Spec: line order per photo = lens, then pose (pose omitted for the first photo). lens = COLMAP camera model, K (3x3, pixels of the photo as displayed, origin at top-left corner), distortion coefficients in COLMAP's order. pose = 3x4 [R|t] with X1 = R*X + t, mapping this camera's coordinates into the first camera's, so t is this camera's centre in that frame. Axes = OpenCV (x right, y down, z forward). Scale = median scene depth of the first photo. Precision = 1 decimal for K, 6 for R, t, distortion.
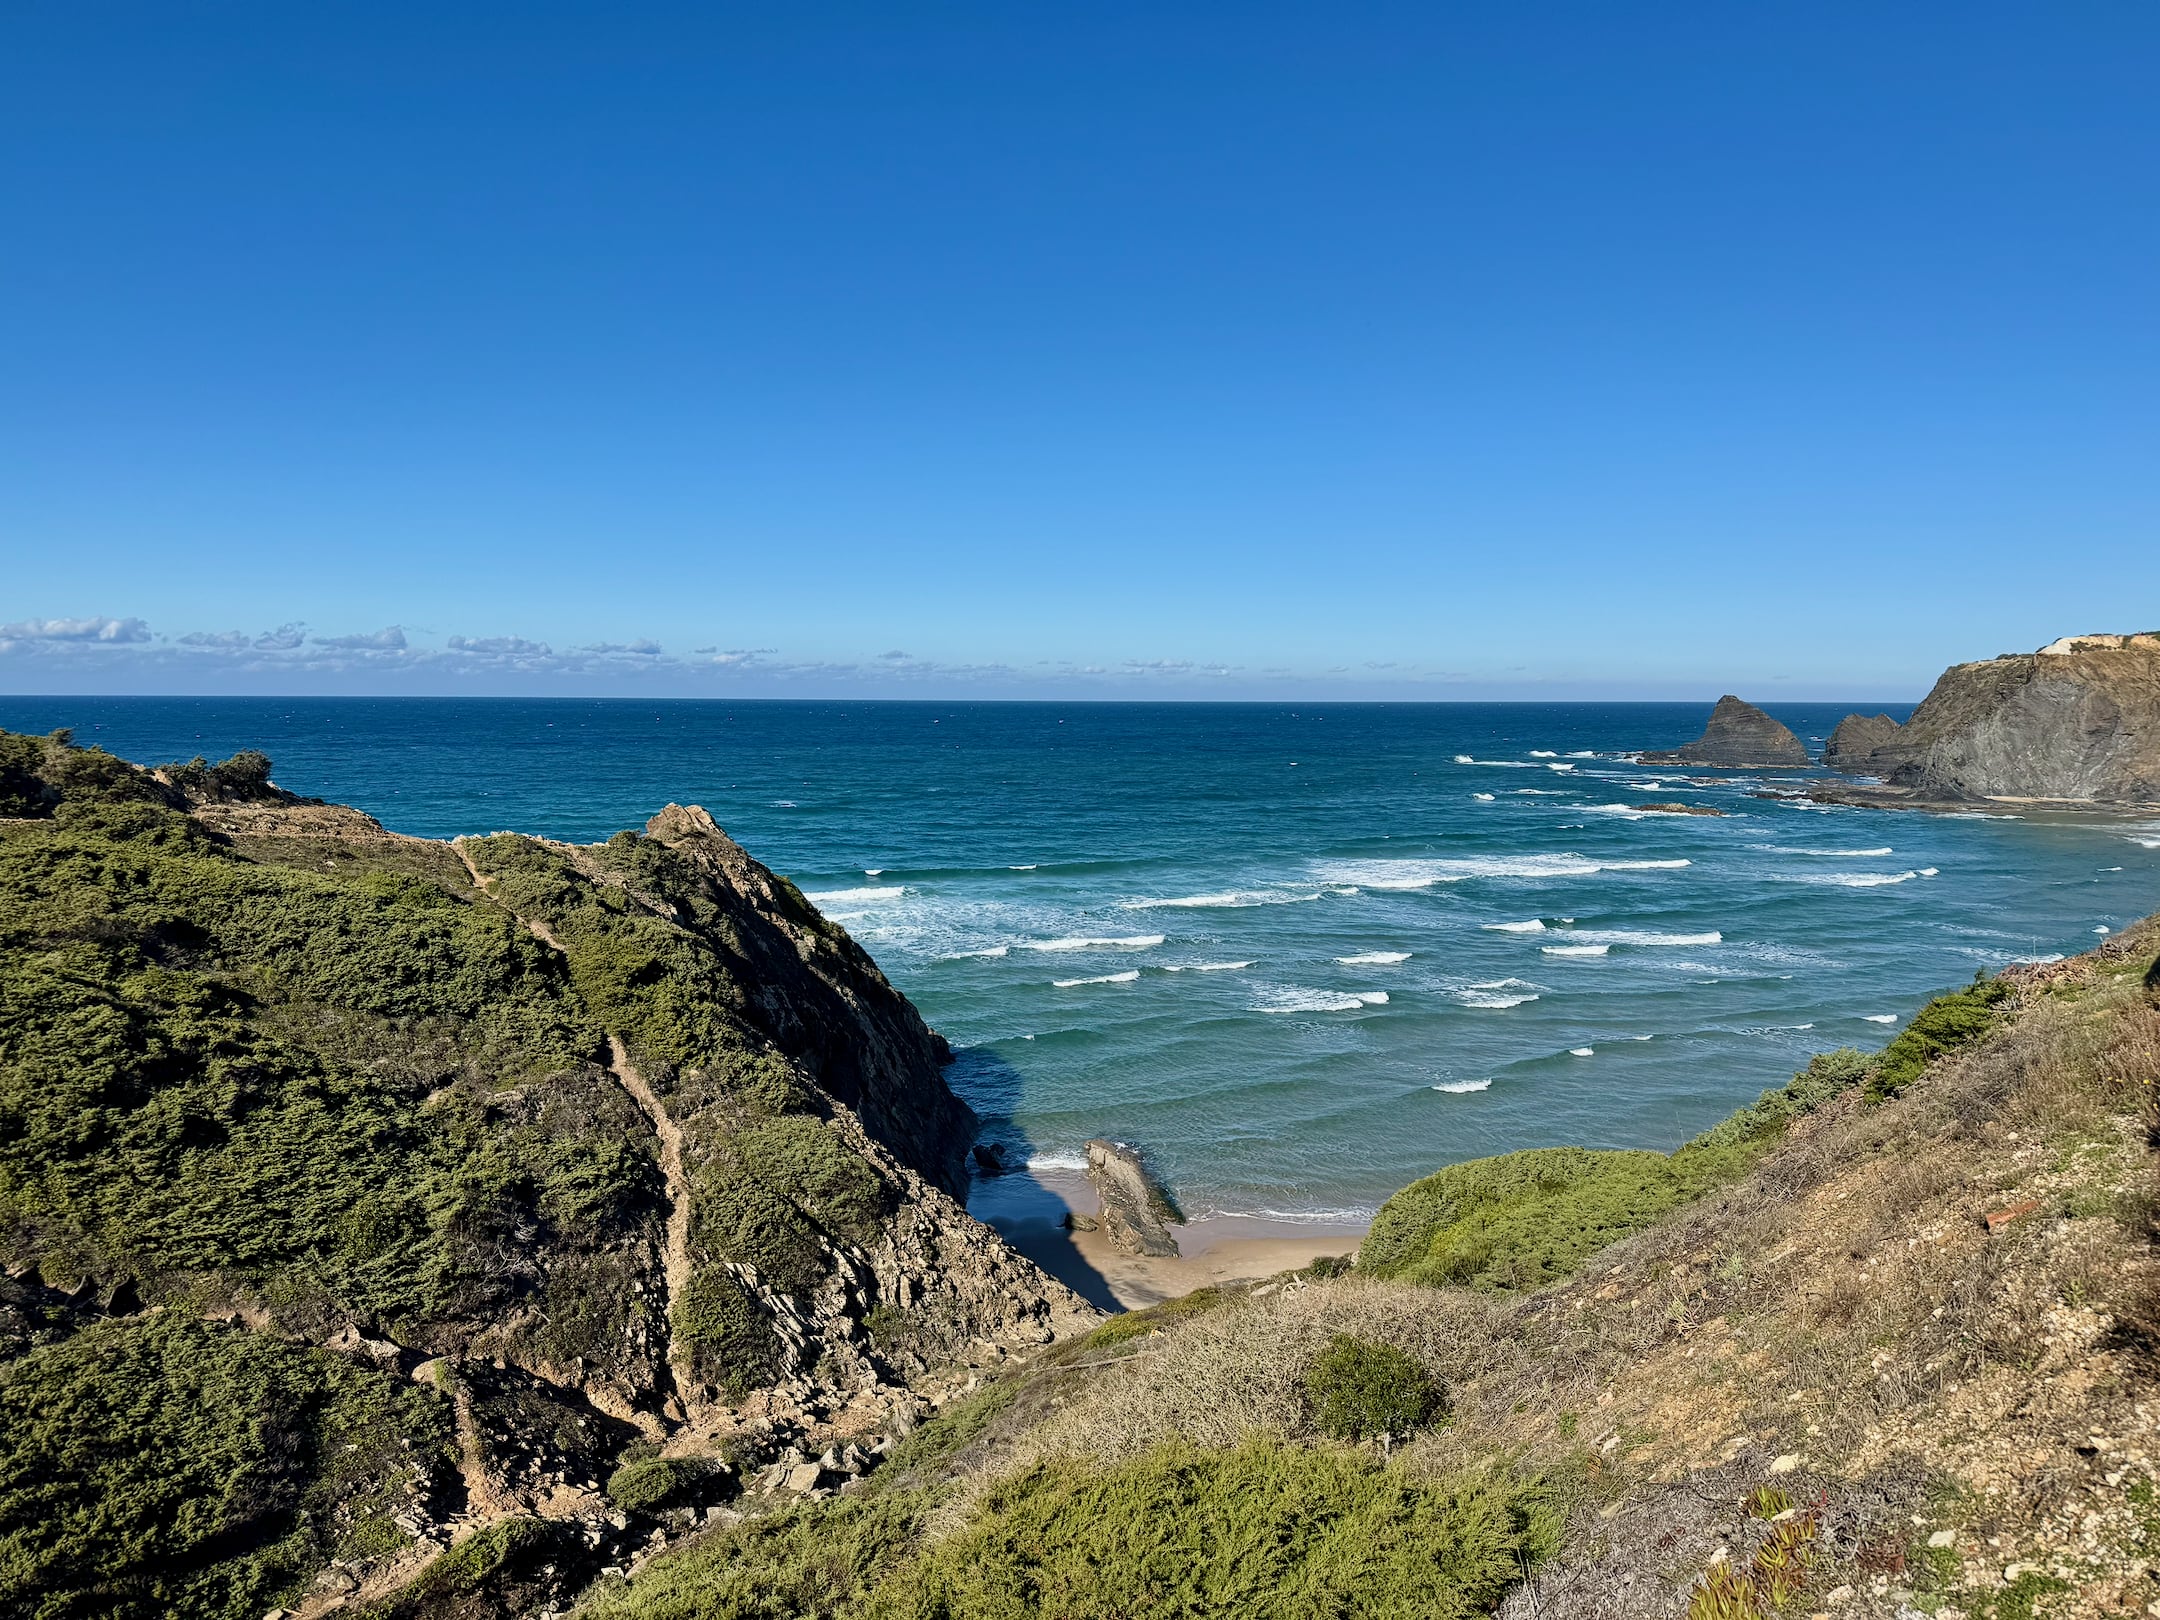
lens RADIAL K [[1511.7, 0, 1081.8], [0, 1511.7, 815.8], [0, 0, 1]] dist [-0.000233, -0.001353]
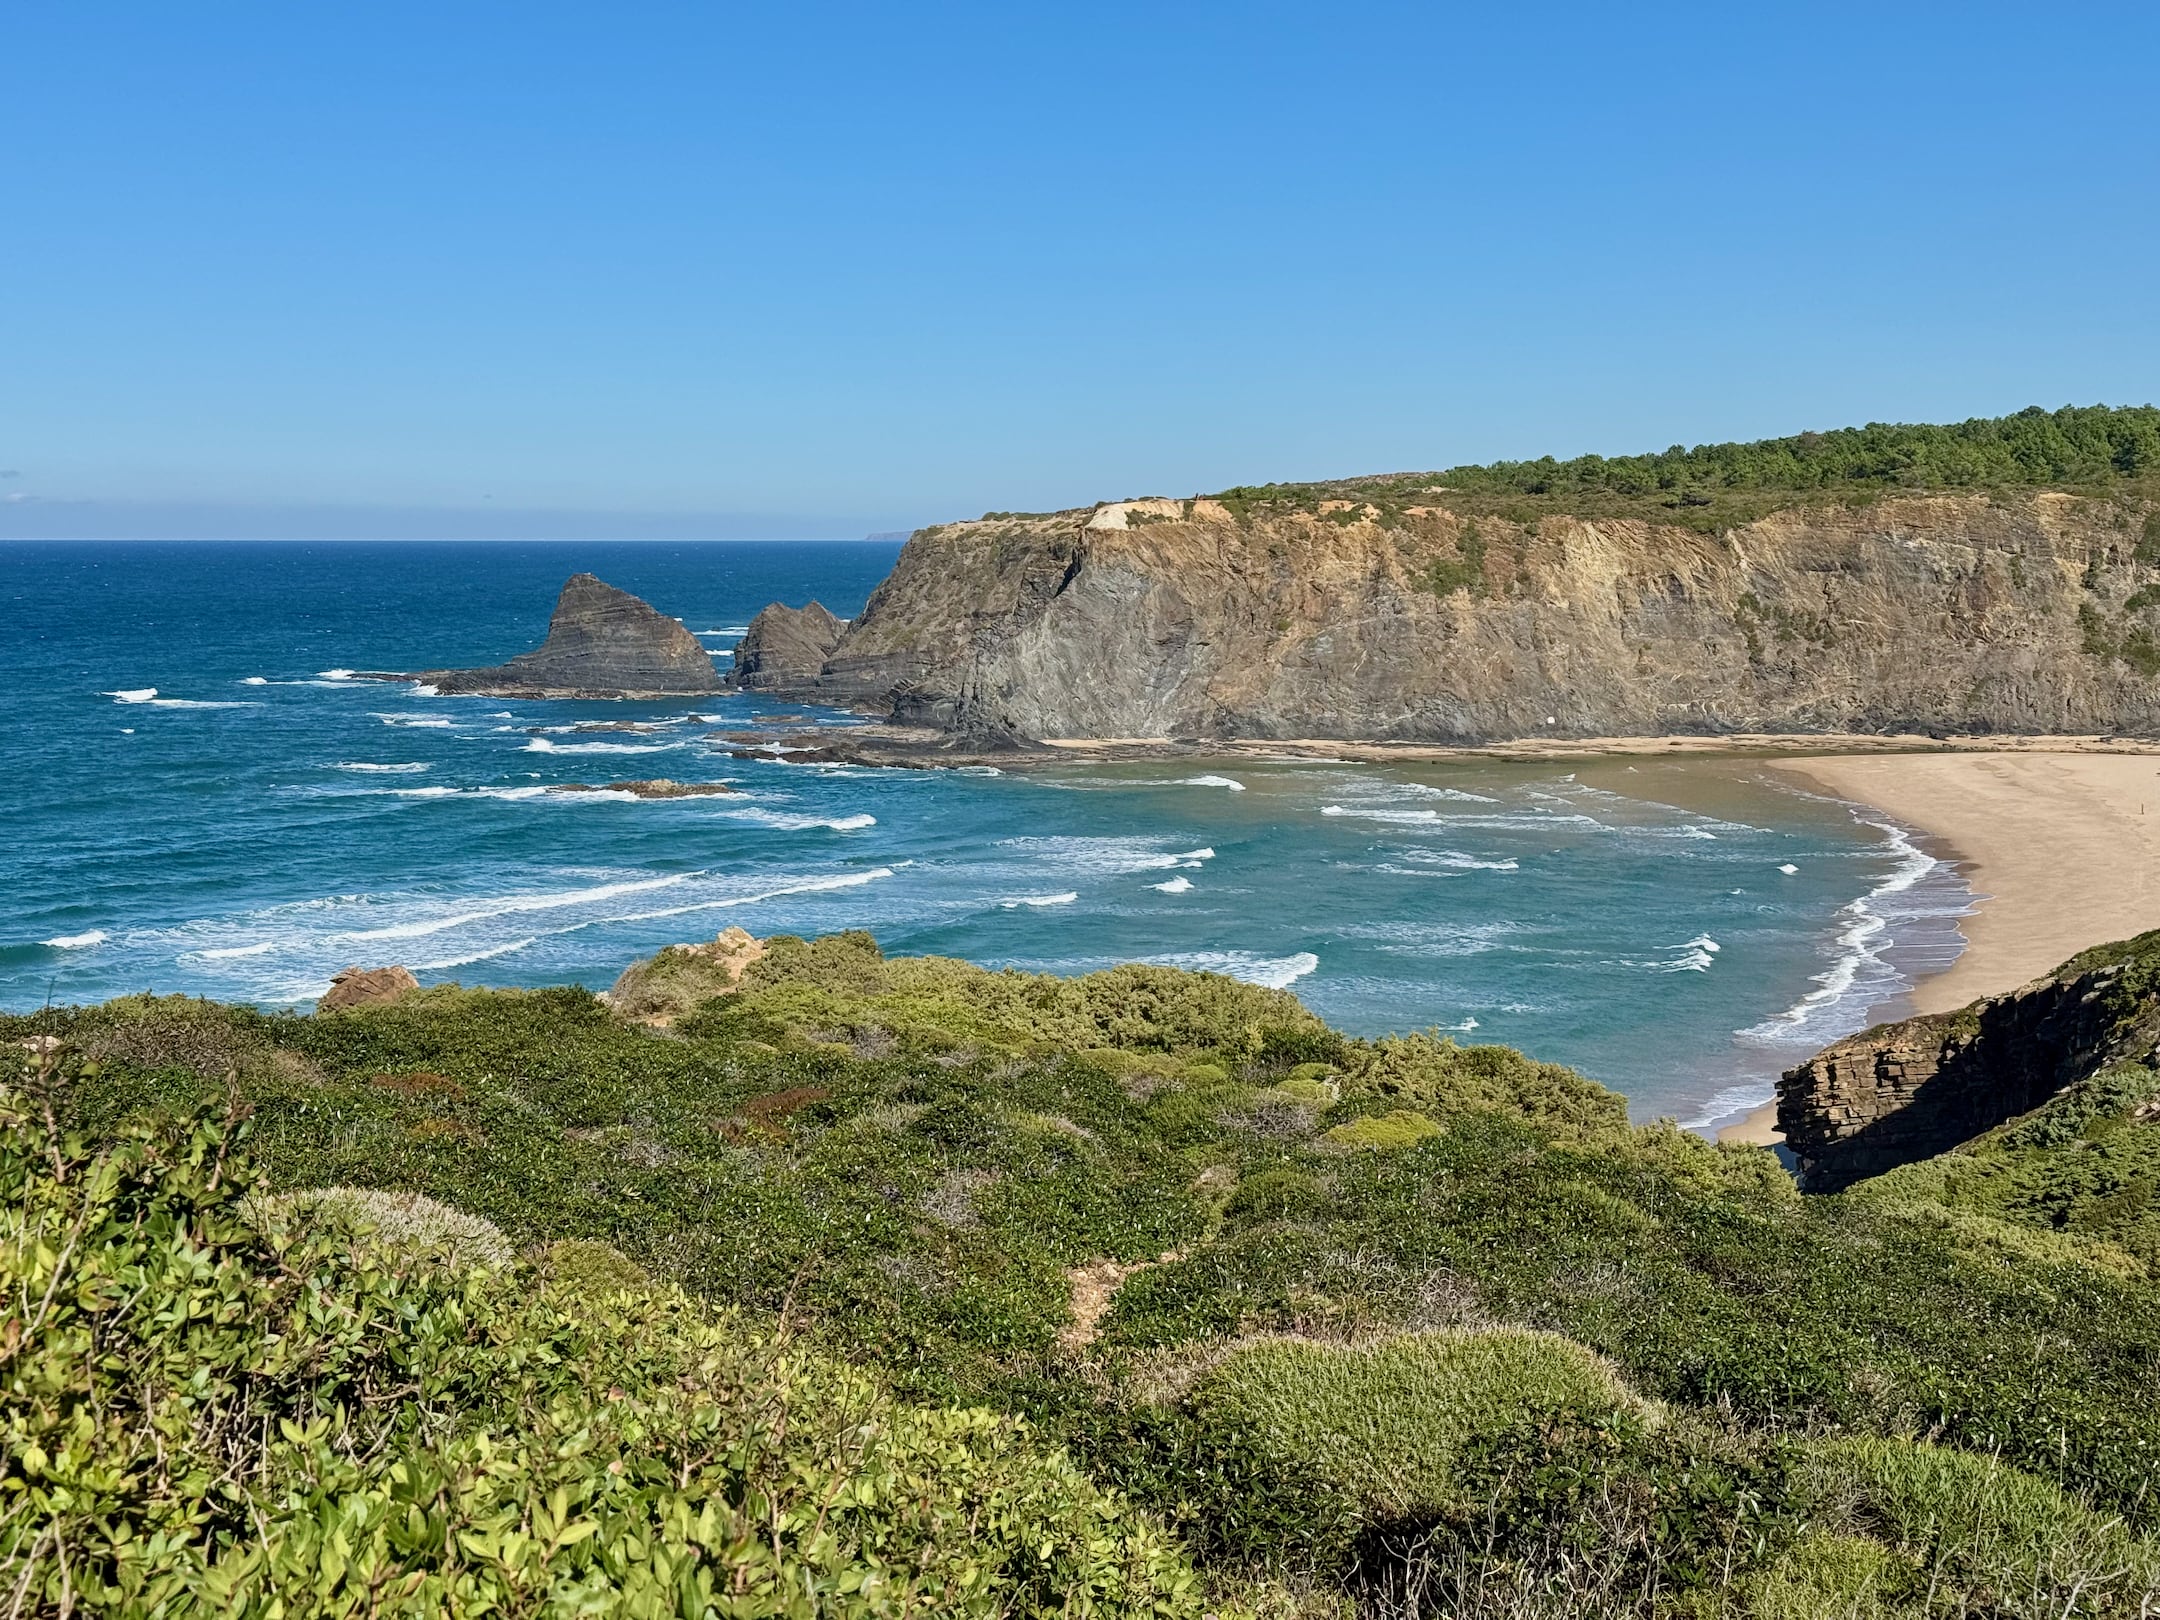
lens RADIAL K [[3023.5, 0, 1078.9], [0, 3023.5, 809.8], [0, 0, 1]] dist [0.028469, 0.000000]
pose [[0.801111, -0.061950, 0.595301, -0.196410], [0.053170, 0.998063, 0.032311, -0.024872], [-0.596149, 0.005767, 0.802853, -0.097226]]
